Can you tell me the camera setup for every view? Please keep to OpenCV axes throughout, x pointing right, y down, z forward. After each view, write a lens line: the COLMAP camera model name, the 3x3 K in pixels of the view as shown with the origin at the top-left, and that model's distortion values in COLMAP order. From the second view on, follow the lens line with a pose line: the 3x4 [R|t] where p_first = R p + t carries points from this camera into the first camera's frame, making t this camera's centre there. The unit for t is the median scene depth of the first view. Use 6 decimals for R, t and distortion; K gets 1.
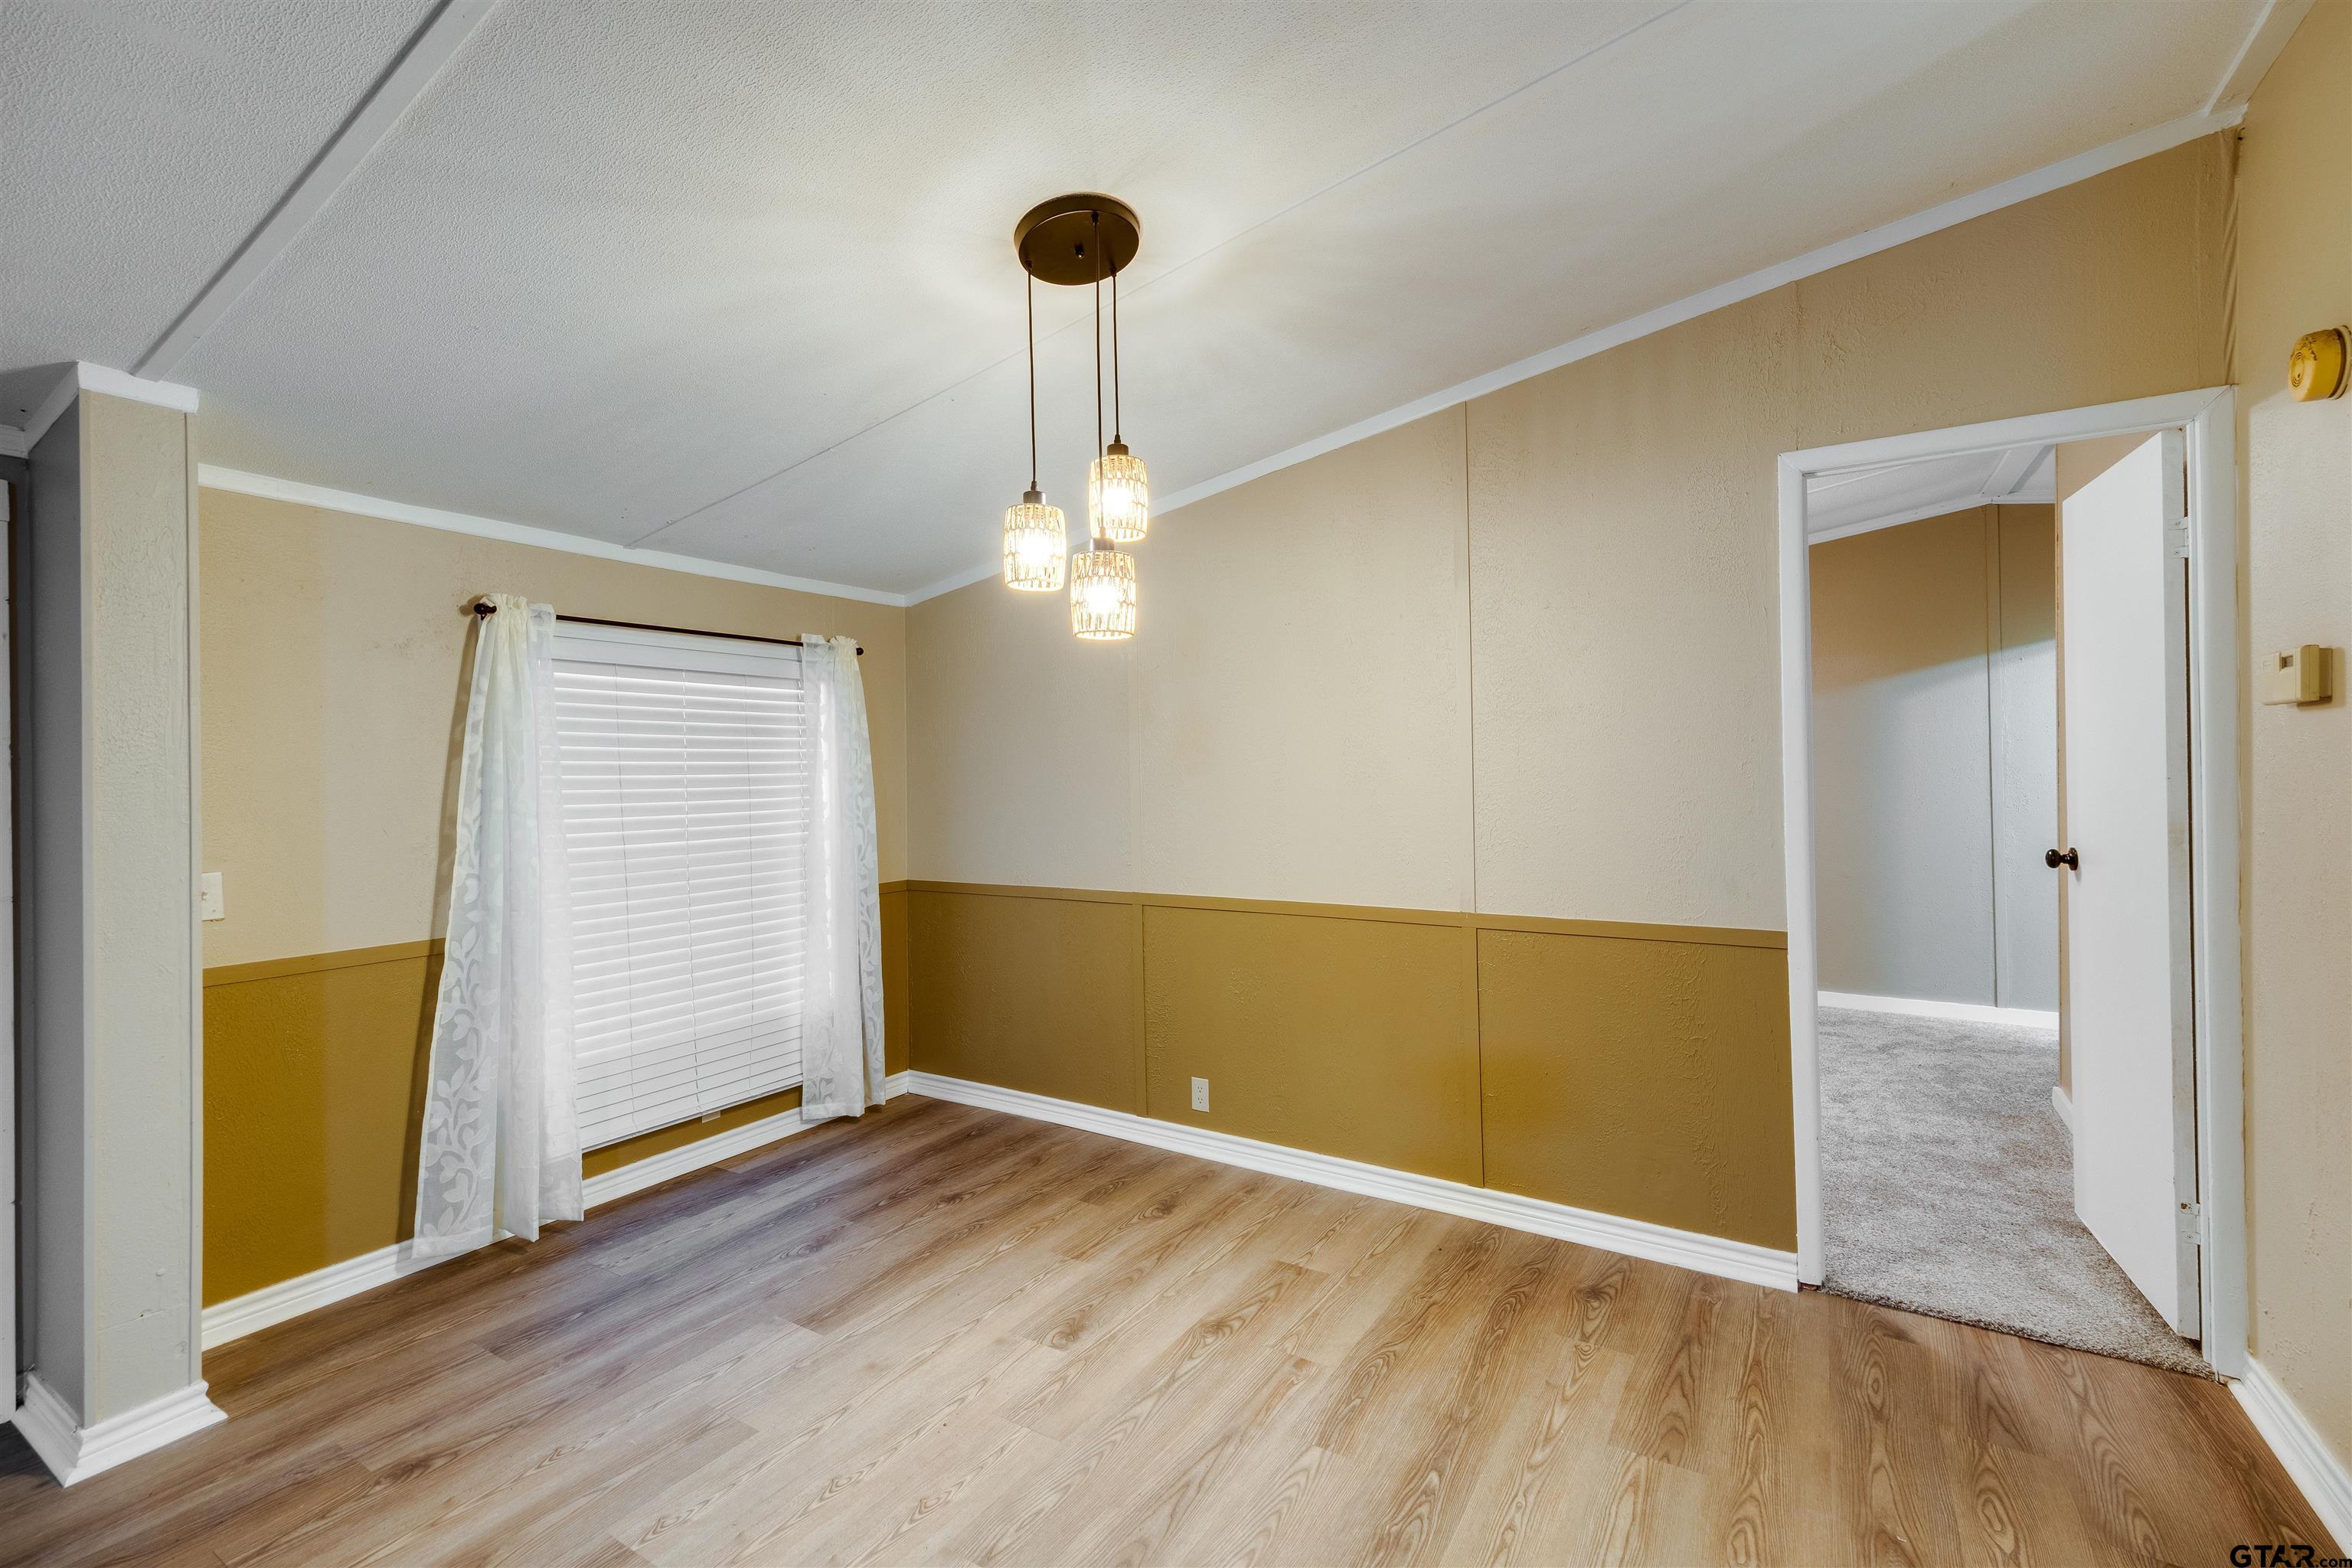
lens RADIAL K [[989.5, 0, 1180.0], [0, 989.5, 772.9], [0, 0, 1]] dist [0.000341, -0.000025]
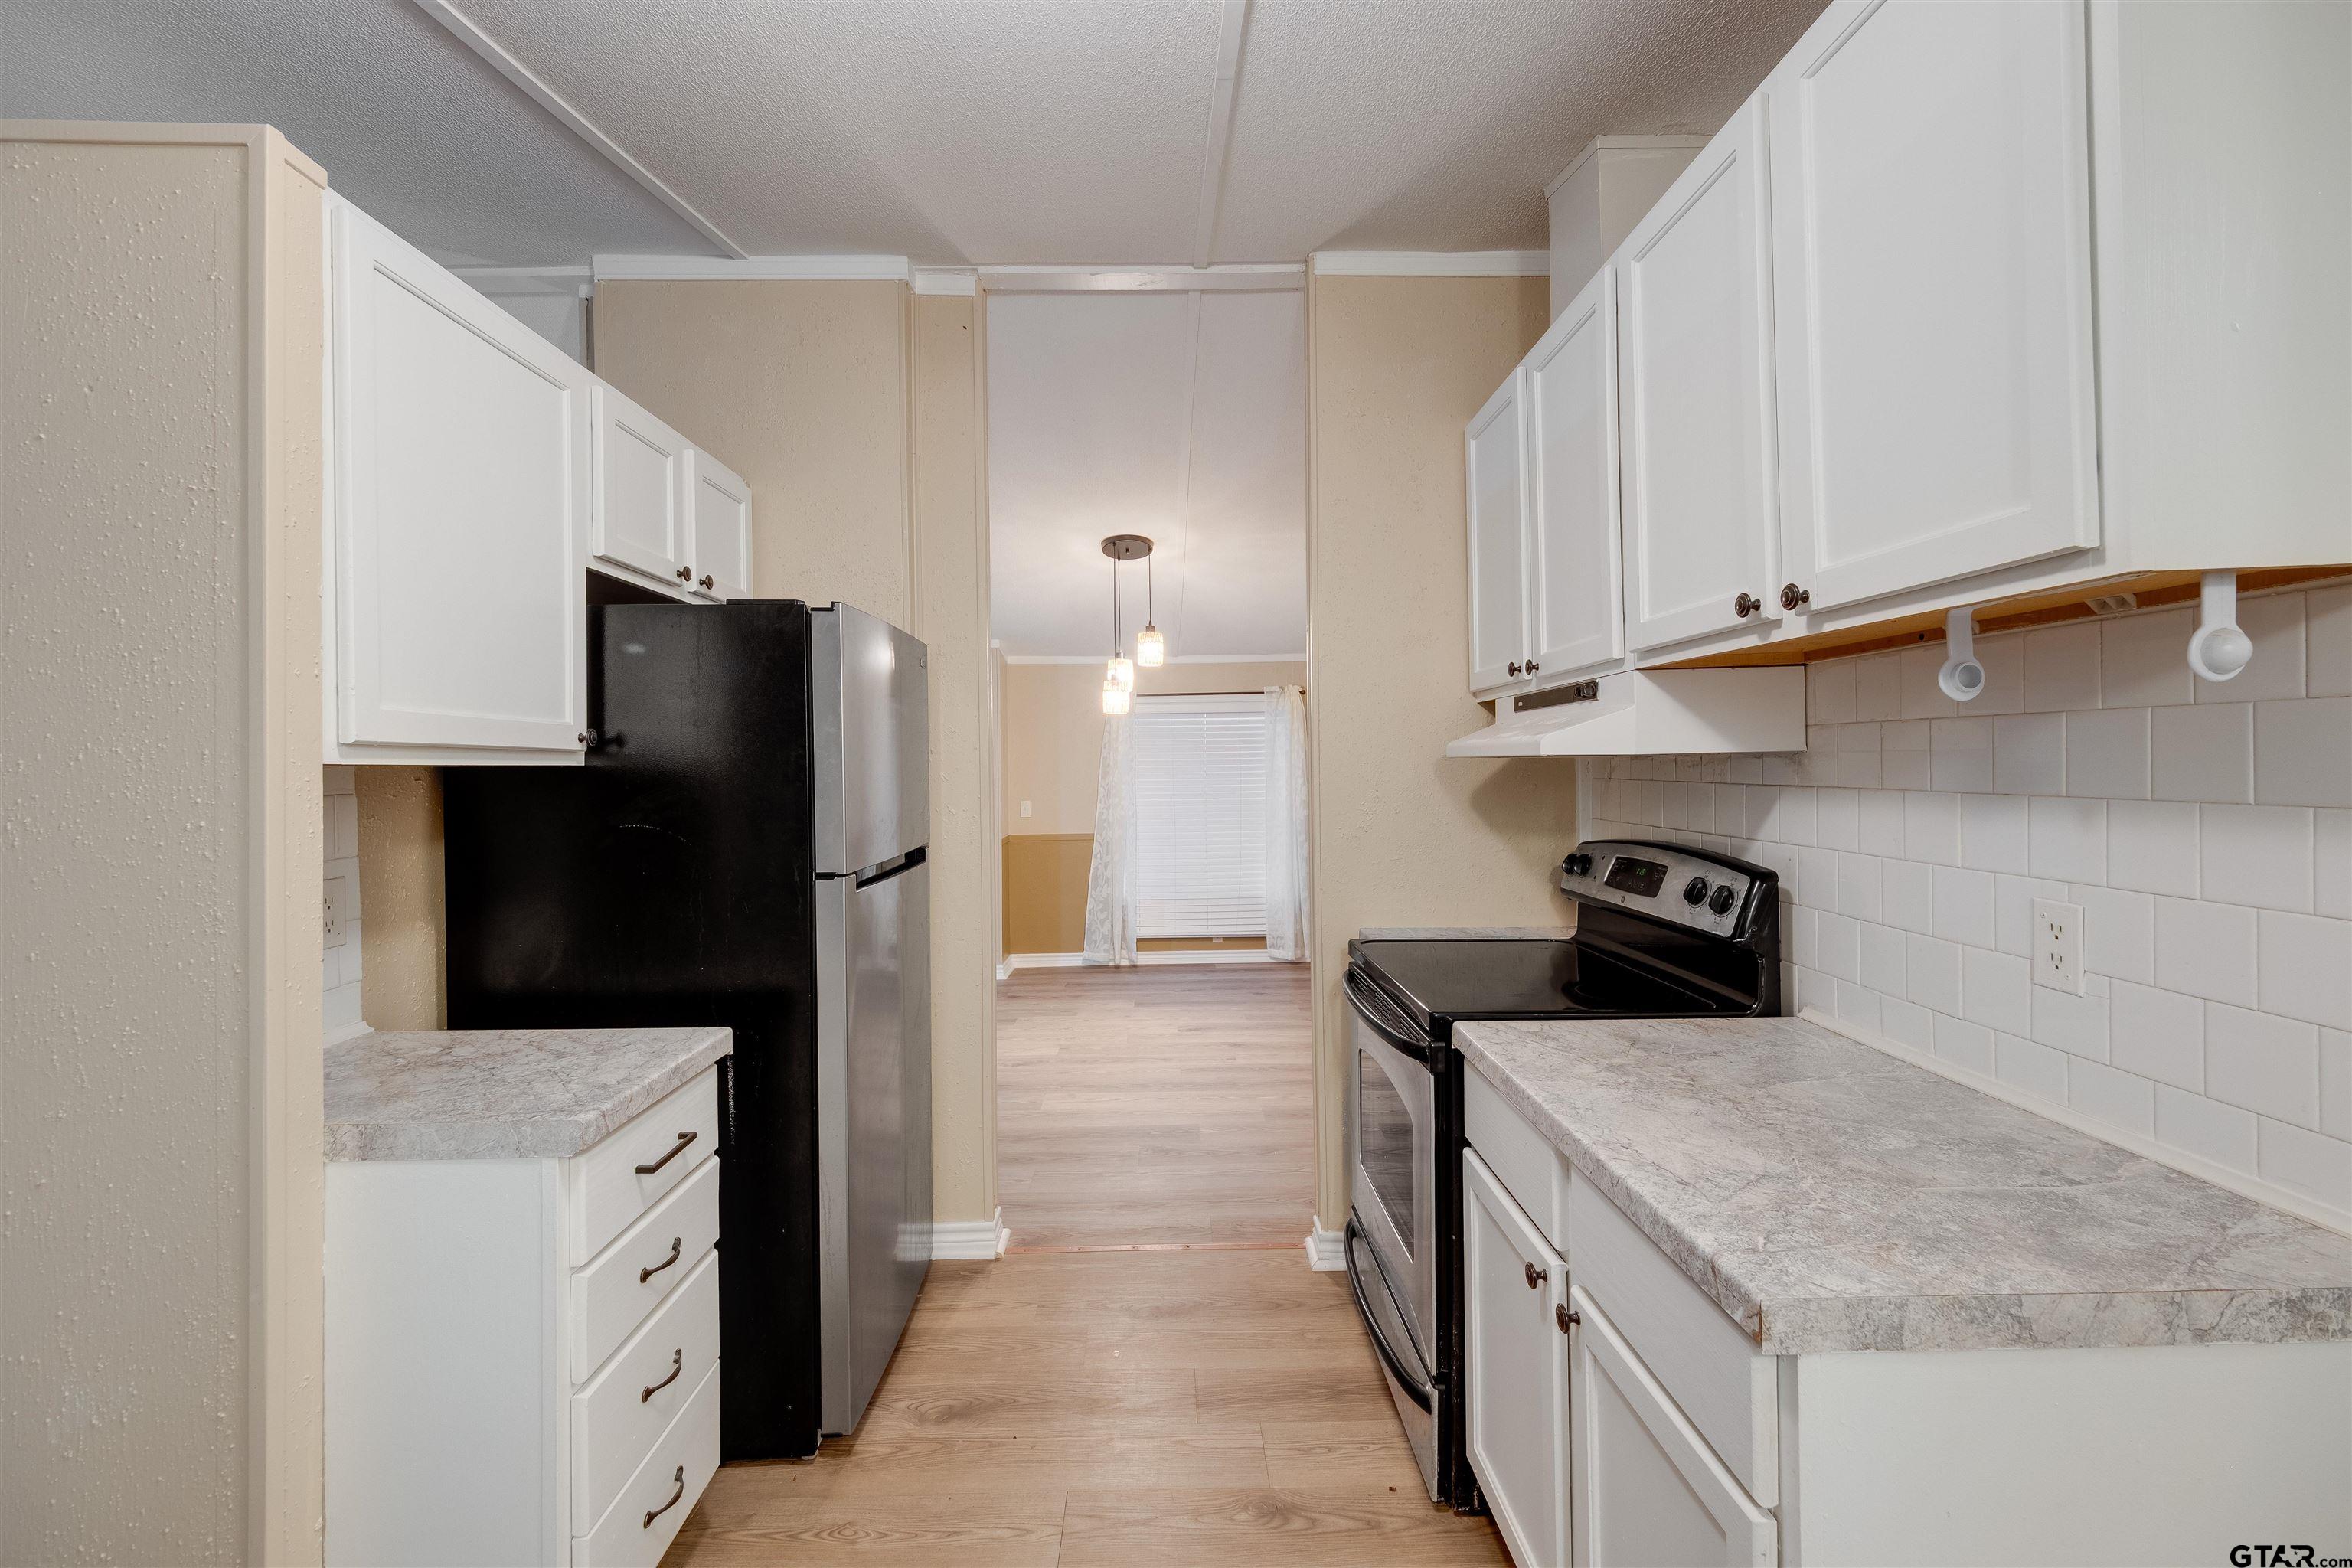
lens RADIAL K [[989.5, 0, 1180.0], [0, 989.5, 772.9], [0, 0, 1]] dist [0.000341, -0.000025]
pose [[0.541196, 0.009791, -0.840839, 1.415382], [0.008351, 0.999820, 0.017017, -0.021642], [0.840855, -0.016231, 0.541017, -0.143497]]
